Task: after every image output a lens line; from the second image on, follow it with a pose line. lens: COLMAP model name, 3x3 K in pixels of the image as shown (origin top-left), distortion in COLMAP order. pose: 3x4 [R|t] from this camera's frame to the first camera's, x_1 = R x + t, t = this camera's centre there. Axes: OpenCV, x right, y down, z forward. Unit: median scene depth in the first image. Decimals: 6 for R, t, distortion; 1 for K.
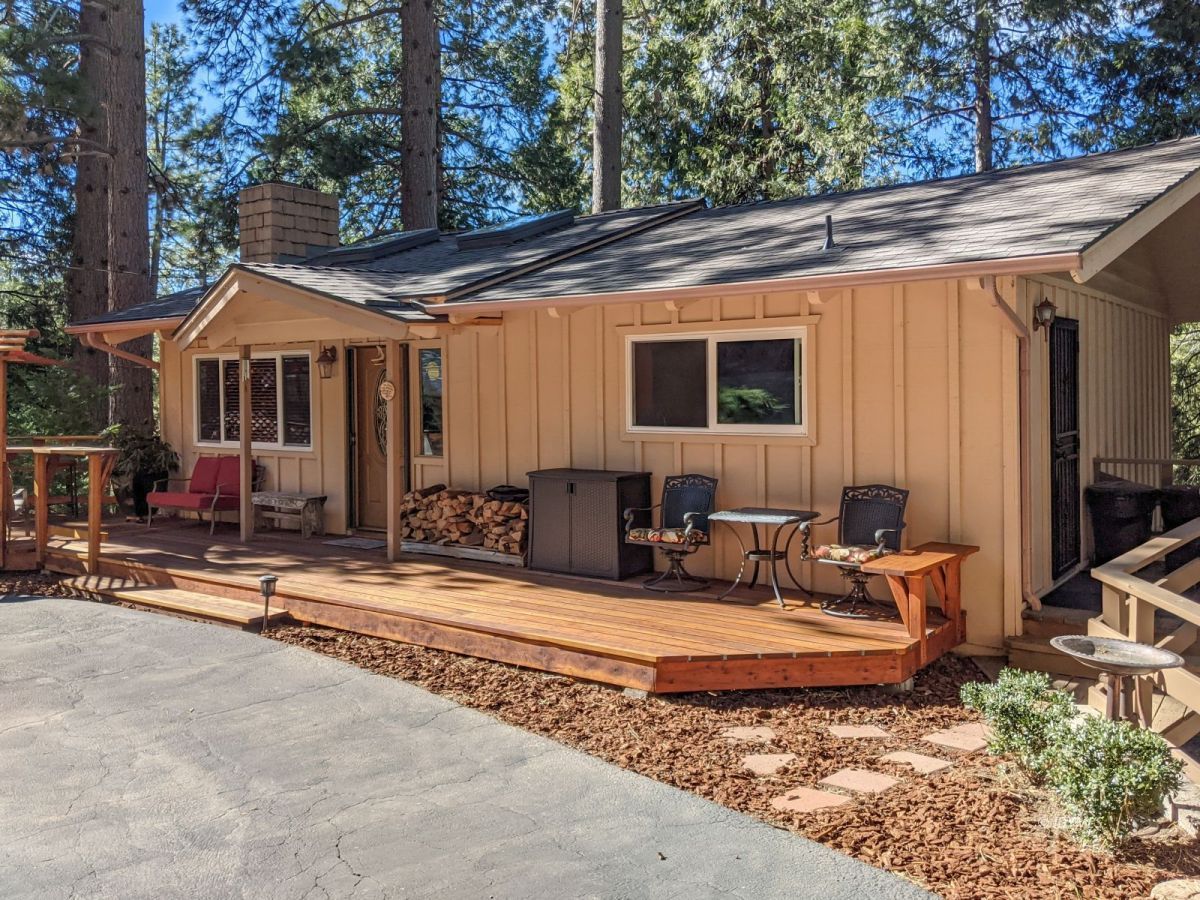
lens RADIAL K [[996.2, 0, 595.8], [0, 996.2, 394.7], [0, 0, 1]] dist [0.083015, -0.120429]
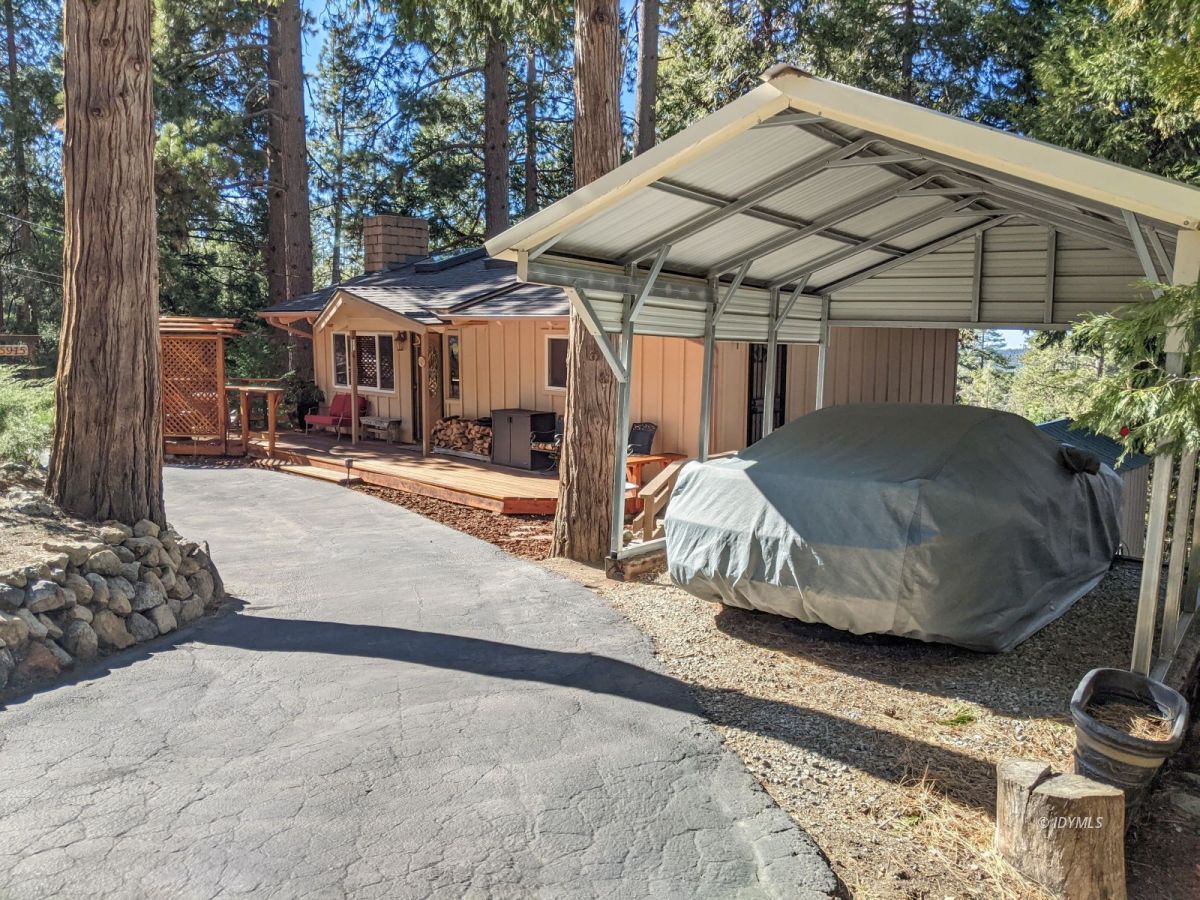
lens RADIAL K [[947.4, 0, 600.0], [0, 947.4, 450.0], [0, 0, 1]] dist [0.086699, -0.118547]
pose [[0.986419, 0.036071, -0.160241, 0.375824], [-0.016607, 0.992491, 0.121186, -0.057785], [0.163409, -0.116879, 0.979611, -0.612334]]
